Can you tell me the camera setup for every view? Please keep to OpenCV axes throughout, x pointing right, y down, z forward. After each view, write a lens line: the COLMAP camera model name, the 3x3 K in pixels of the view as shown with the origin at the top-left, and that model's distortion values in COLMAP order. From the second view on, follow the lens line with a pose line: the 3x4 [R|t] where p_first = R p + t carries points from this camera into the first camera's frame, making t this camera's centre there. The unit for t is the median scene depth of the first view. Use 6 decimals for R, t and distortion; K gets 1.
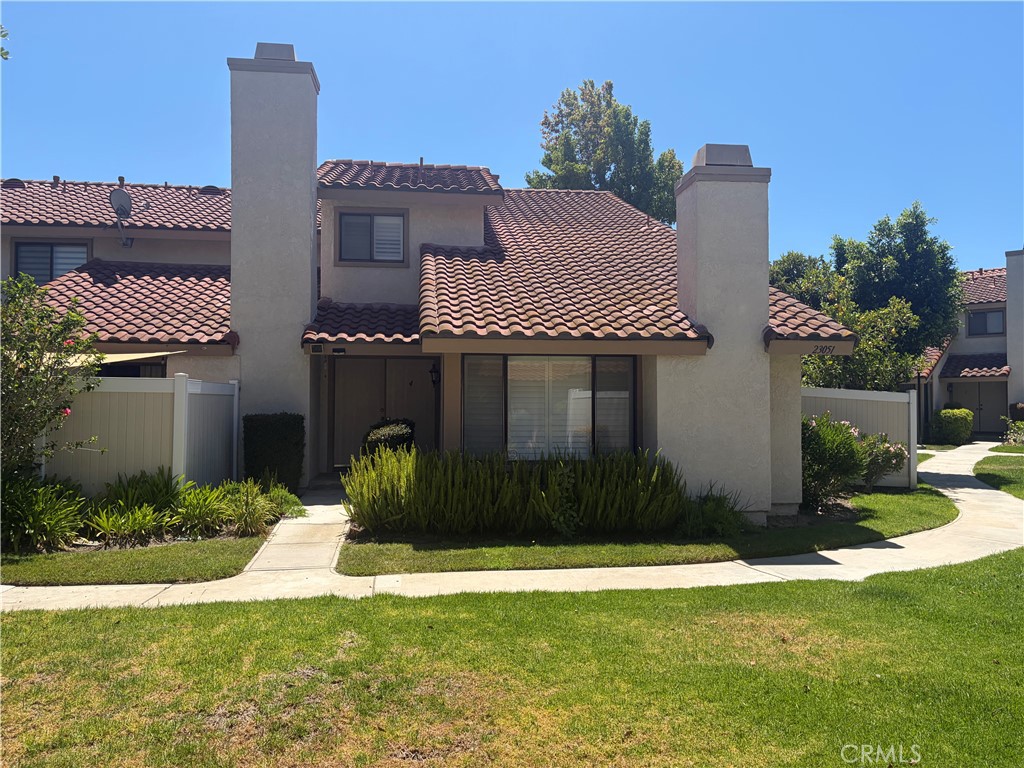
lens RADIAL K [[788.7, 0, 512.0], [0, 788.7, 384.0], [0, 0, 1]] dist [0.010039, 0.001721]
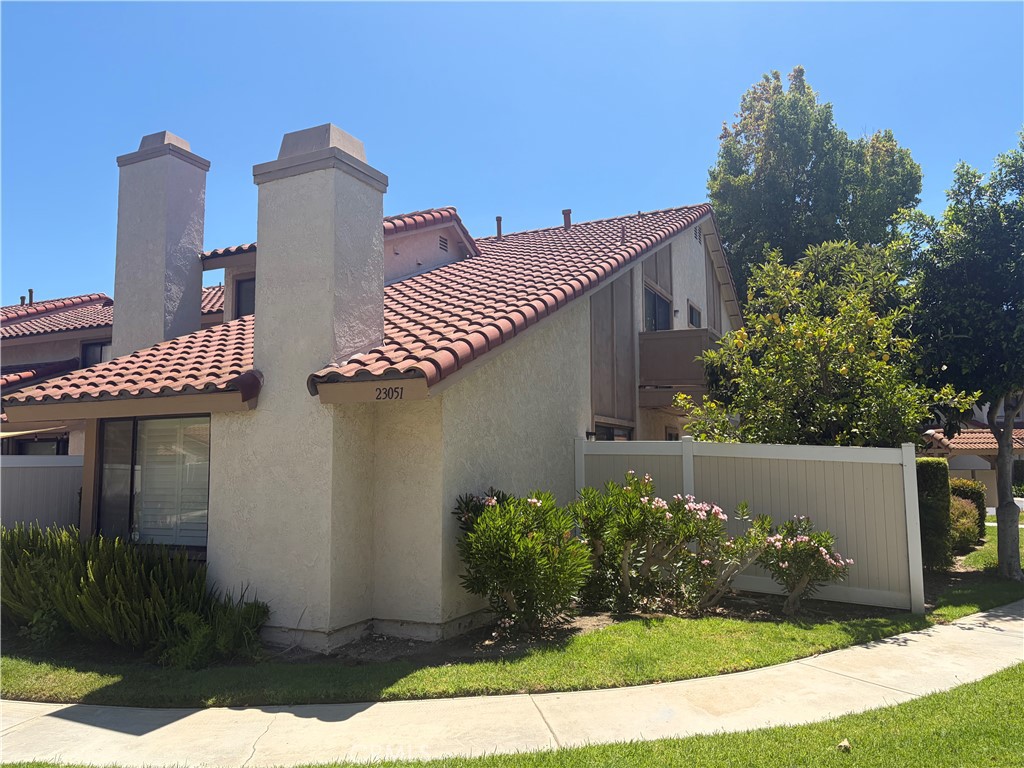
lens RADIAL K [[788.7, 0, 512.0], [0, 788.7, 384.0], [0, 0, 1]] dist [0.010039, 0.001721]
pose [[0.841777, -0.066595, -0.535701, 0.662859], [0.027138, 0.996327, -0.081213, 0.004483], [0.539142, 0.053825, 0.840493, 0.390637]]
